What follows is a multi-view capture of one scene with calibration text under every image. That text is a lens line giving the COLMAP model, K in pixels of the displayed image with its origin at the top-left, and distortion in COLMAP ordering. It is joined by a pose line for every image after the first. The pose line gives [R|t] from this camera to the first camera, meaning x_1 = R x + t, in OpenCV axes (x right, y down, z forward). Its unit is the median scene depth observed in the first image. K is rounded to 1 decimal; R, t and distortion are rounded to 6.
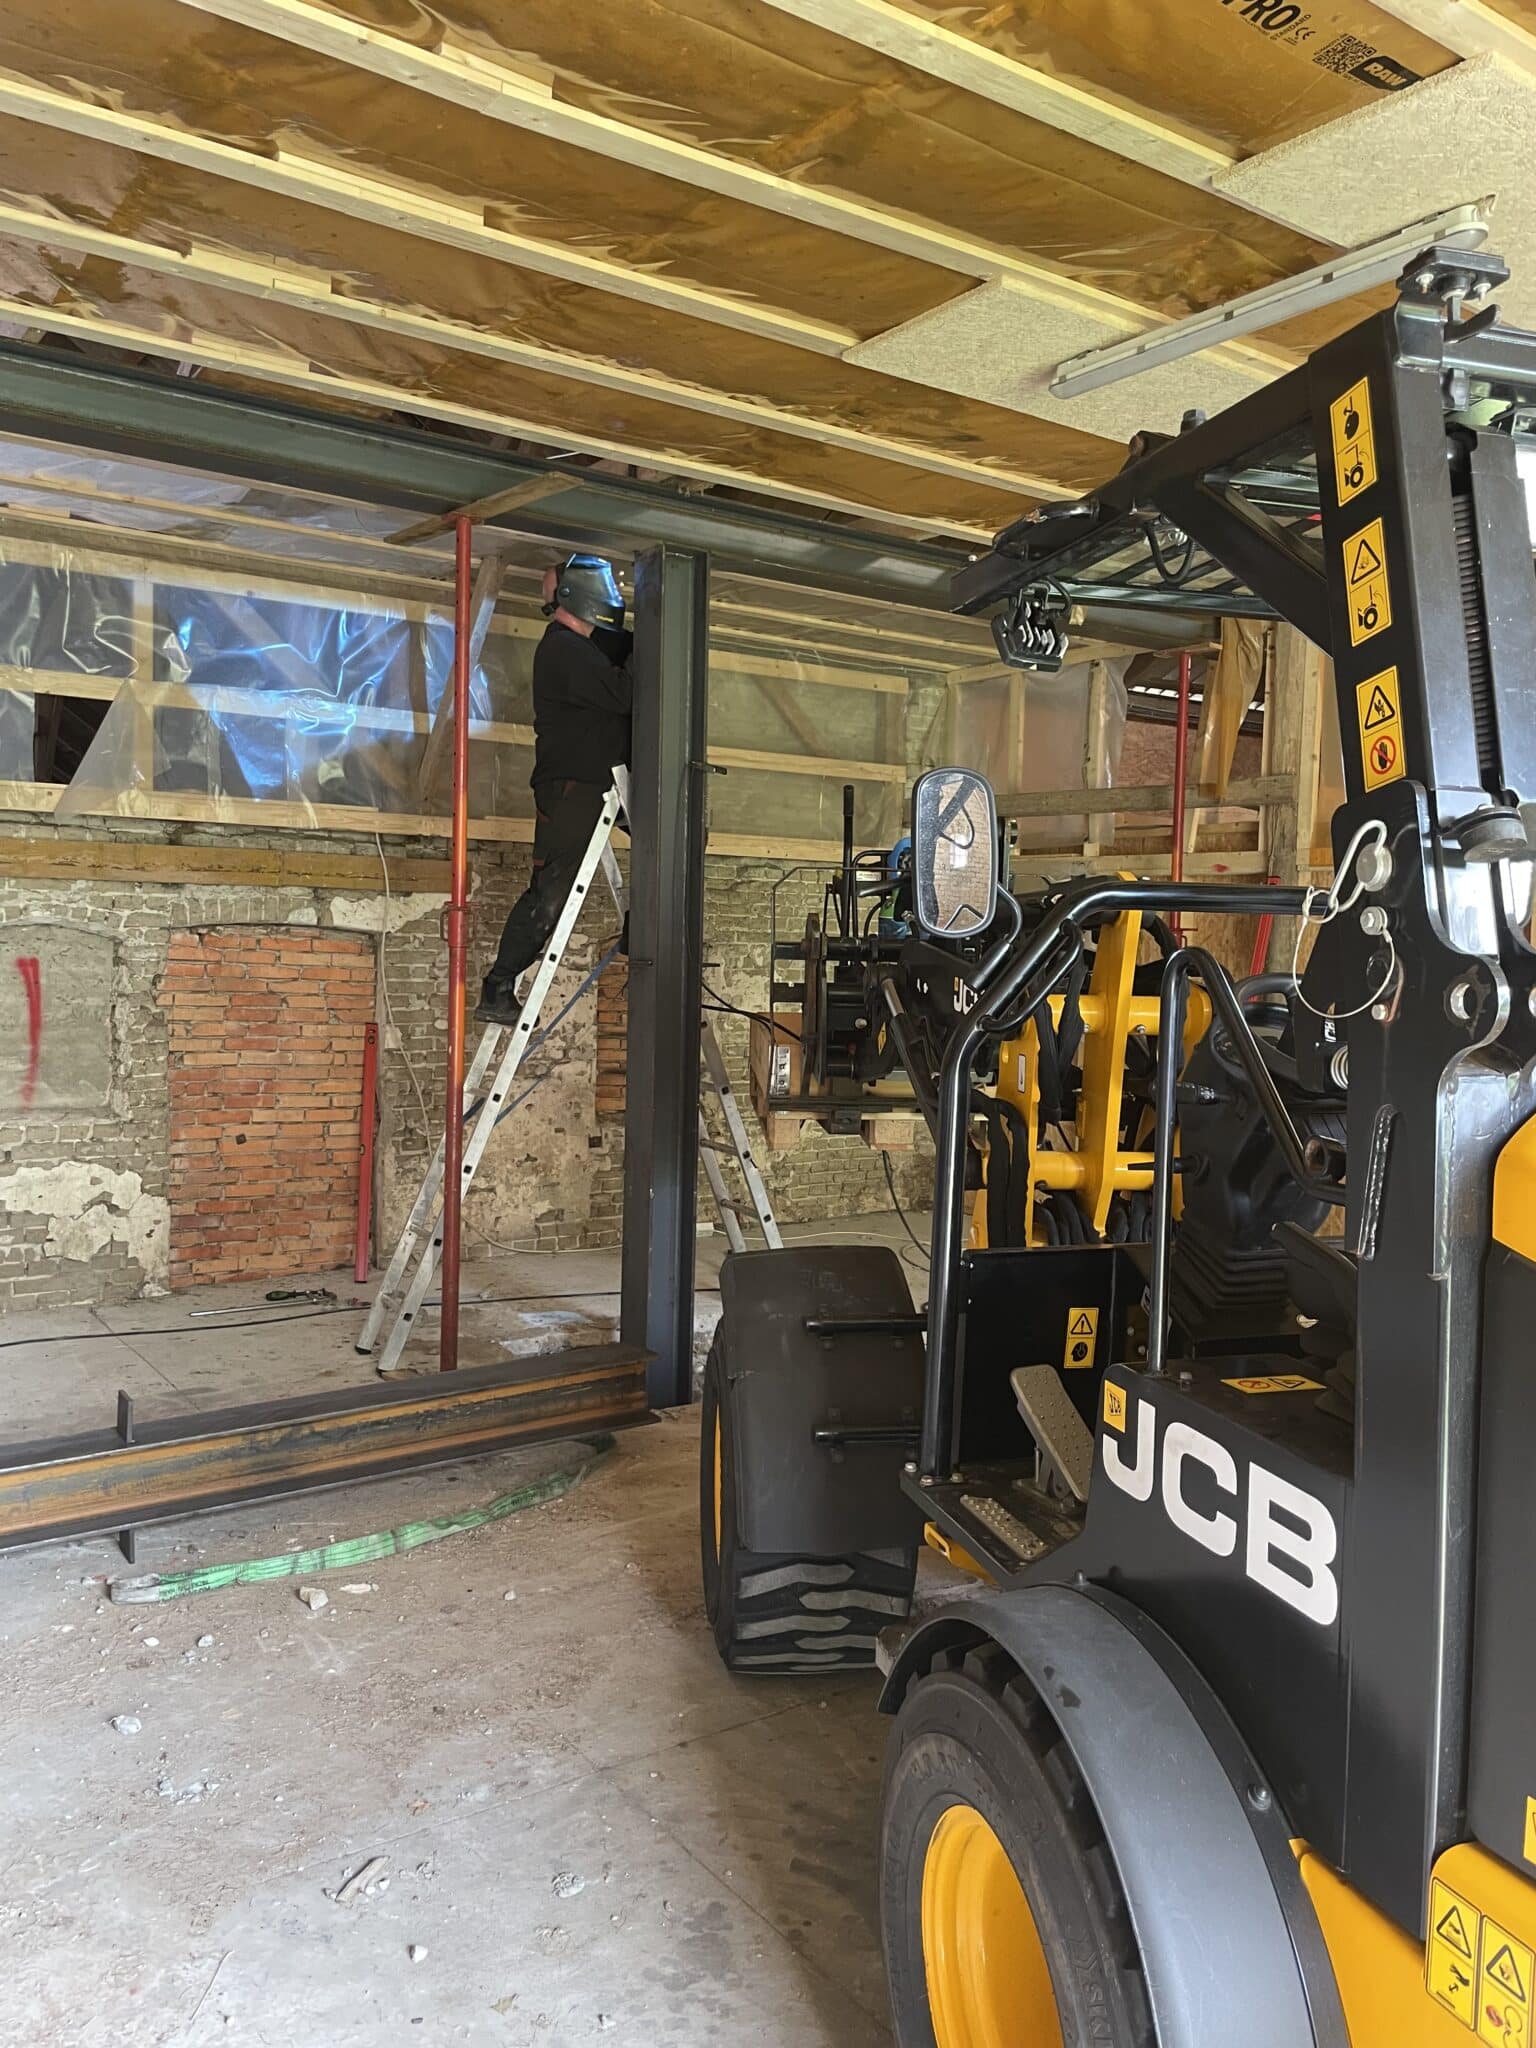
lens RADIAL K [[1513.3, 0, 768.0], [0, 1513.3, 1024.0], [0, 0, 1]] dist [0.083356, -0.151404]
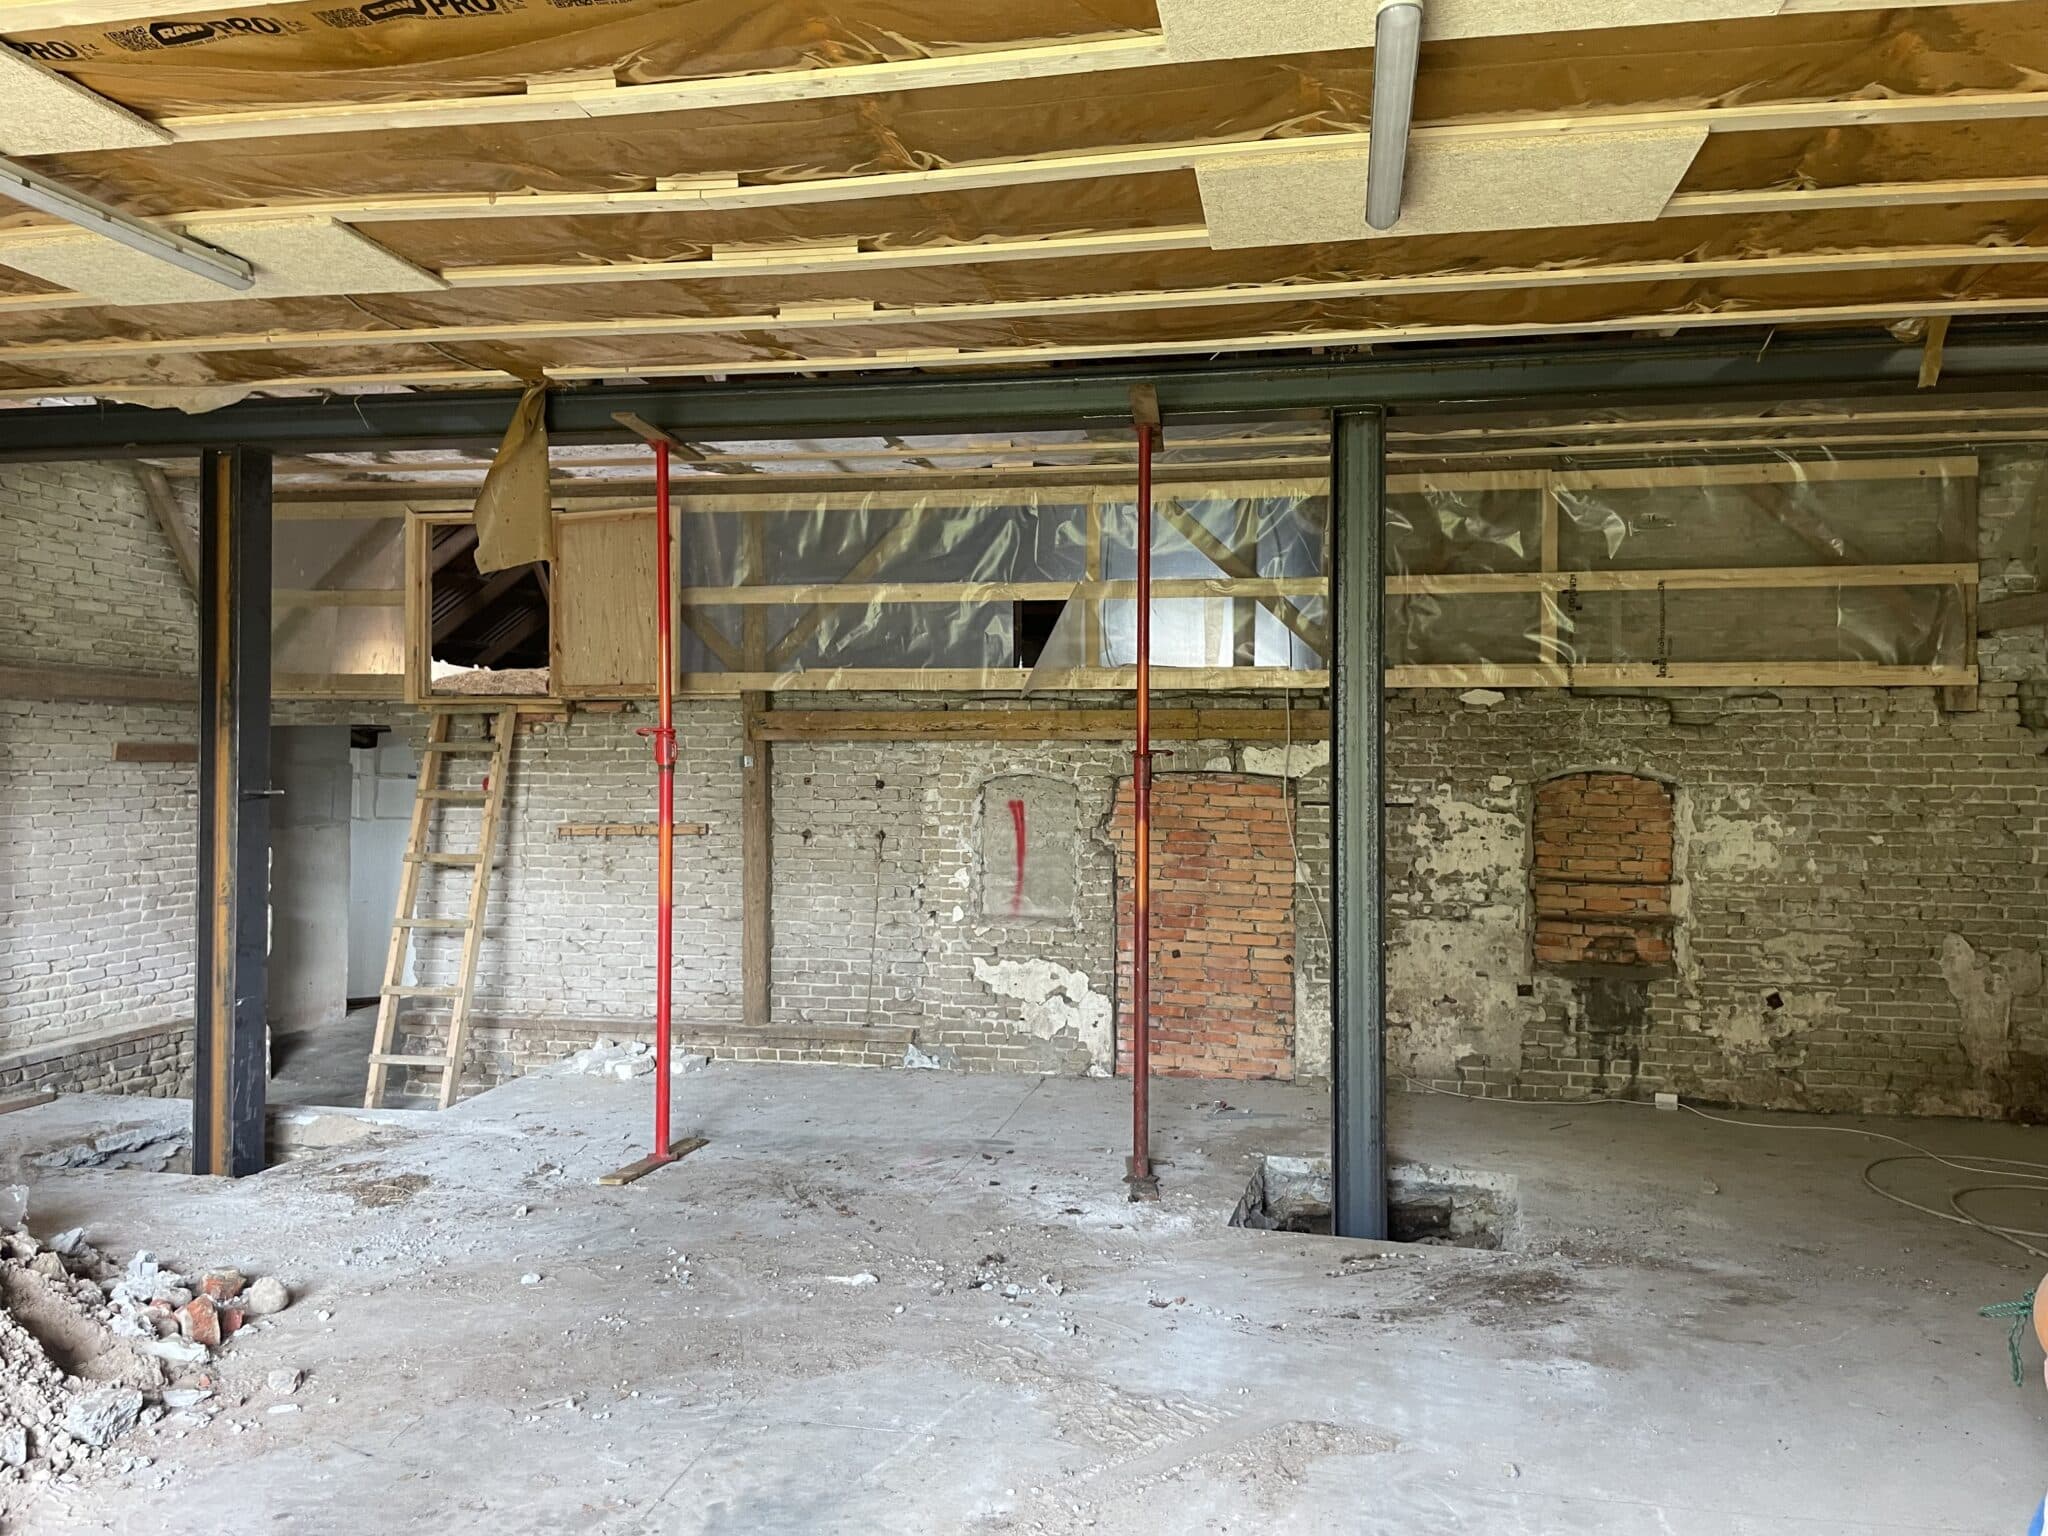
lens RADIAL K [[1513.3, 0, 1024.0], [0, 1513.3, 768.0], [0, 0, 1]] dist [0.083356, -0.151404]
pose [[0.684069, -0.016384, -0.729233, 0.428011], [-0.031820, 0.998126, -0.052275, -0.003071], [0.728723, 0.058964, 0.682266, 0.105819]]
